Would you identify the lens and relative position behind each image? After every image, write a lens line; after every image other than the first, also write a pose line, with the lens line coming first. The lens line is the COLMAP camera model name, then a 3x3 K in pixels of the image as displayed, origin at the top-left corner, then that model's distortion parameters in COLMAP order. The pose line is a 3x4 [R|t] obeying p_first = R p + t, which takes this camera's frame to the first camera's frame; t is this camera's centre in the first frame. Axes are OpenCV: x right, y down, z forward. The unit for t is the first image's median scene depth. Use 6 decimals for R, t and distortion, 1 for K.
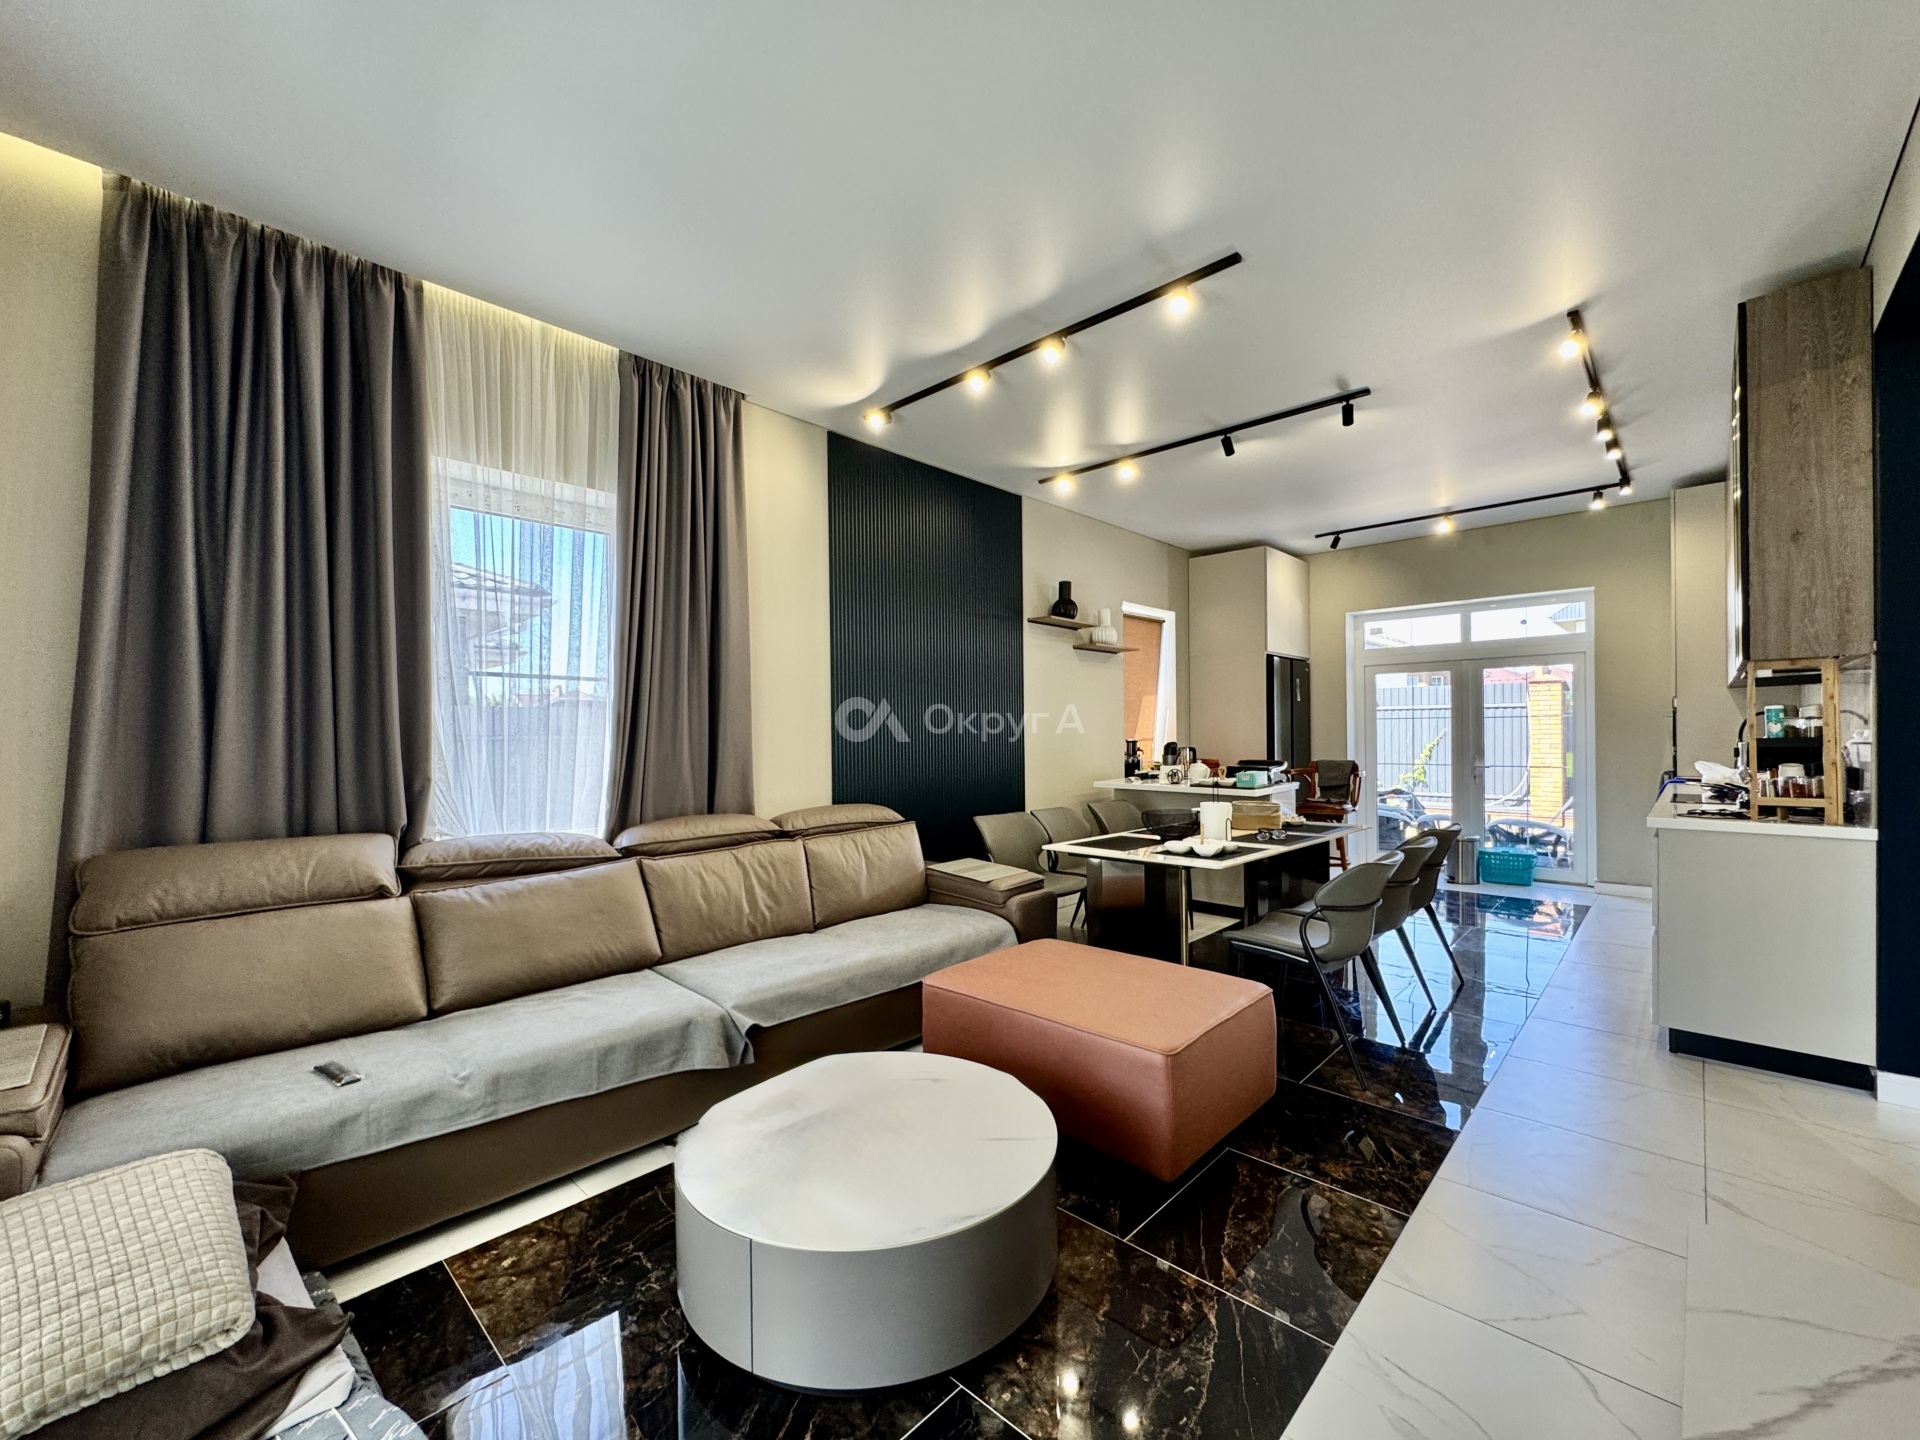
lens RADIAL K [[780.5, 0, 929.1], [0, 780.5, 748.9], [0, 0, 1]] dist [-0.001648, -0.000092]
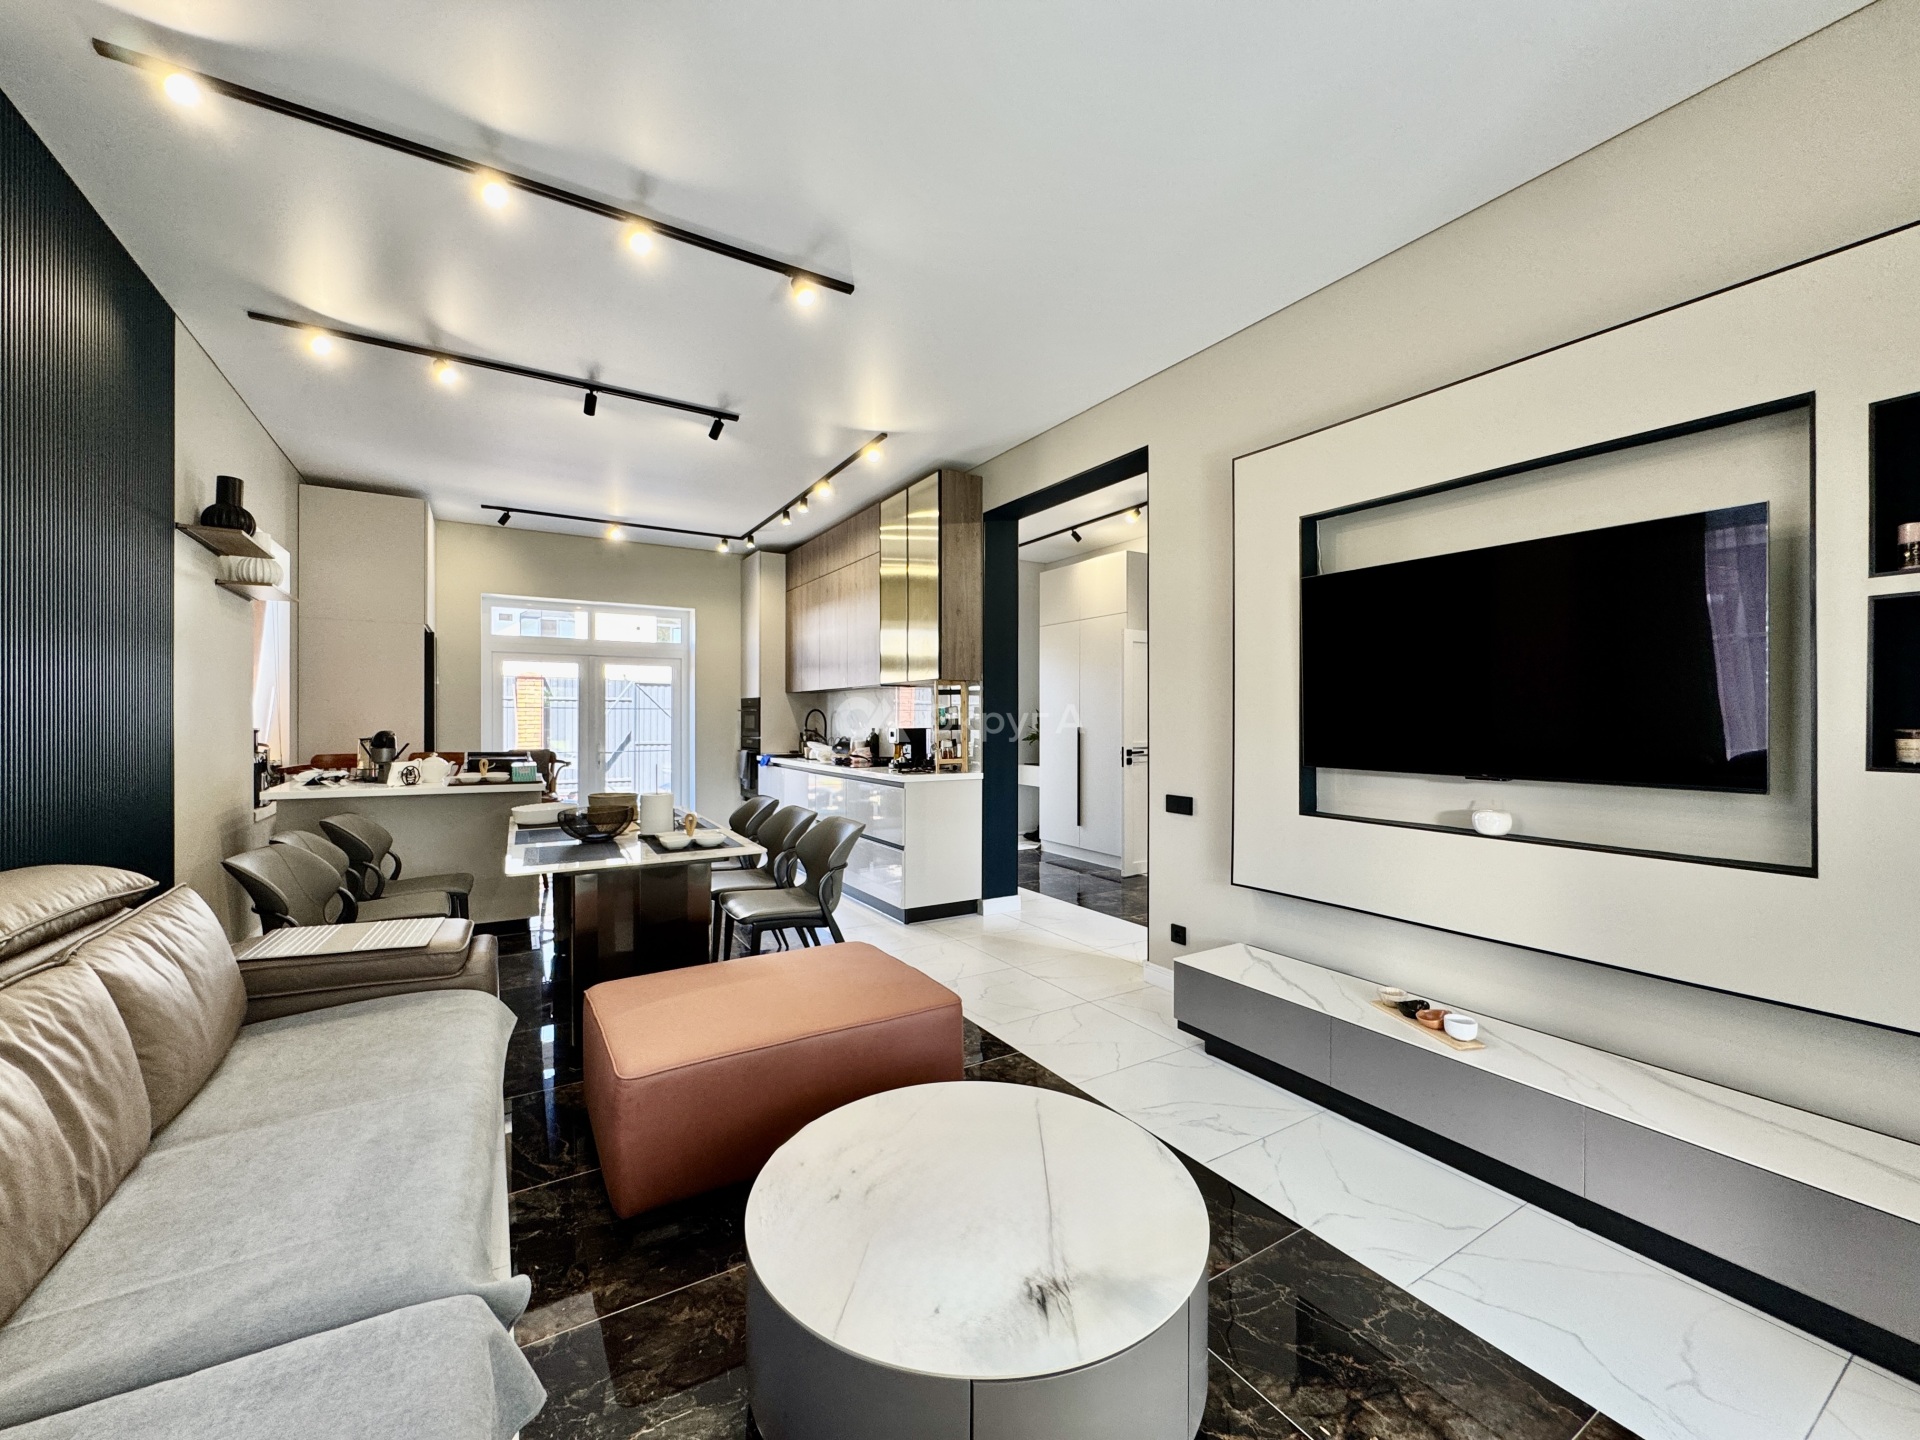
lens RADIAL K [[771.3, 0, 967.9], [0, 771.3, 727.5], [0, 0, 1]] dist [-0.001227, -0.000275]
pose [[0.237015, 0.000243, 0.971506, -0.486415], [0.014561, 0.999887, -0.003802, -0.001121], [-0.971397, 0.015048, 0.236985, 0.457232]]
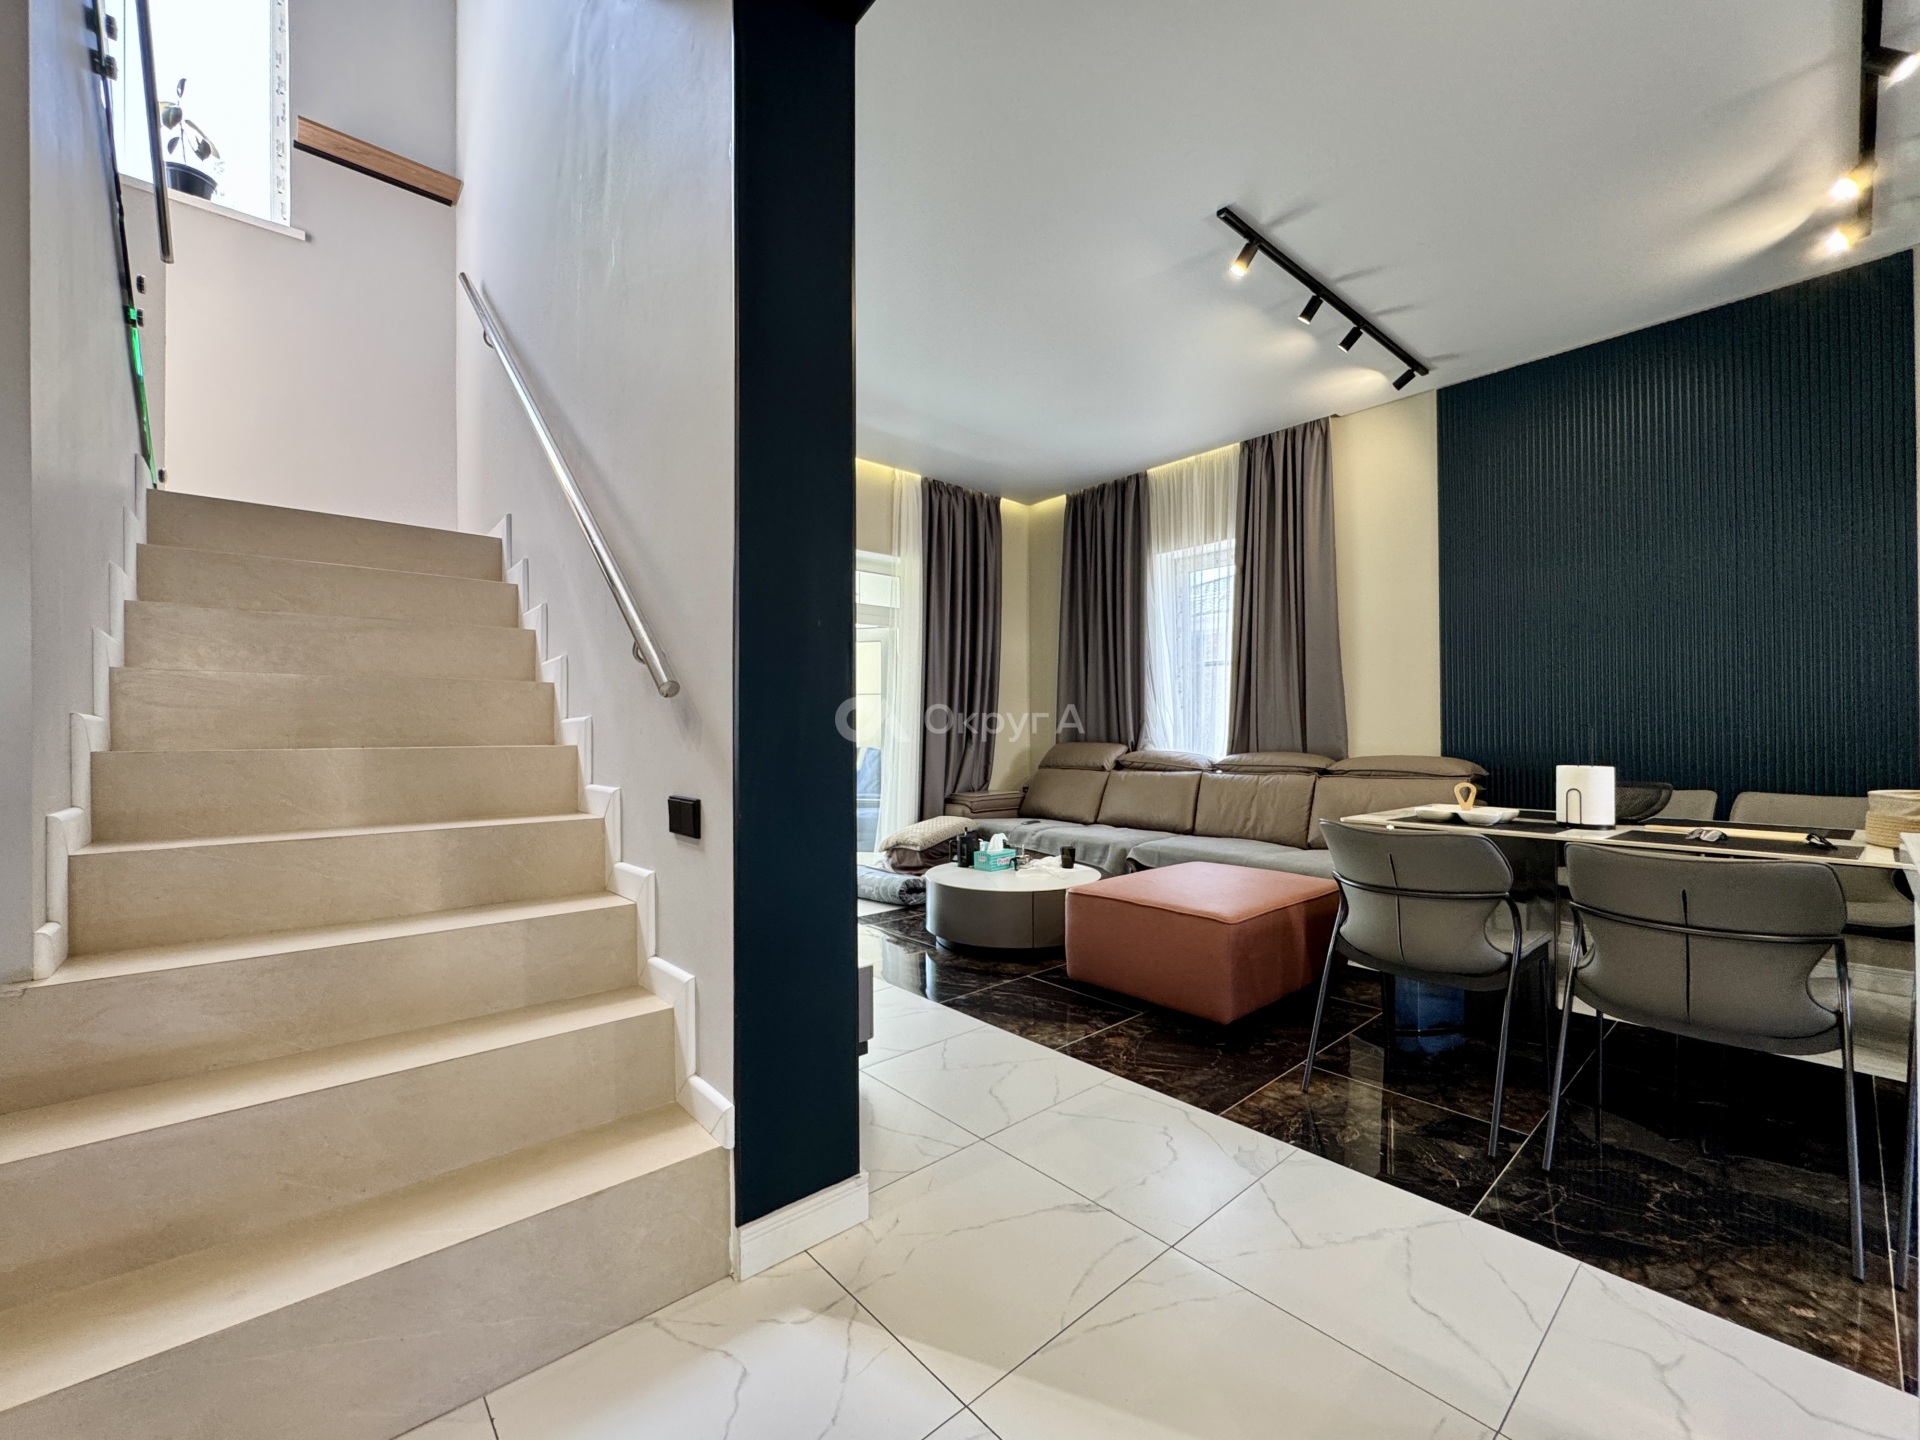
lens RADIAL K [[771.3, 0, 967.9], [0, 771.3, 727.5], [0, 0, 1]] dist [-0.001227, -0.000275]
pose [[-0.064653, 0.002201, -0.997905, 1.133039], [-0.022926, 0.999730, 0.003690, 0.053378], [0.997644, 0.023116, -0.064585, 0.570986]]
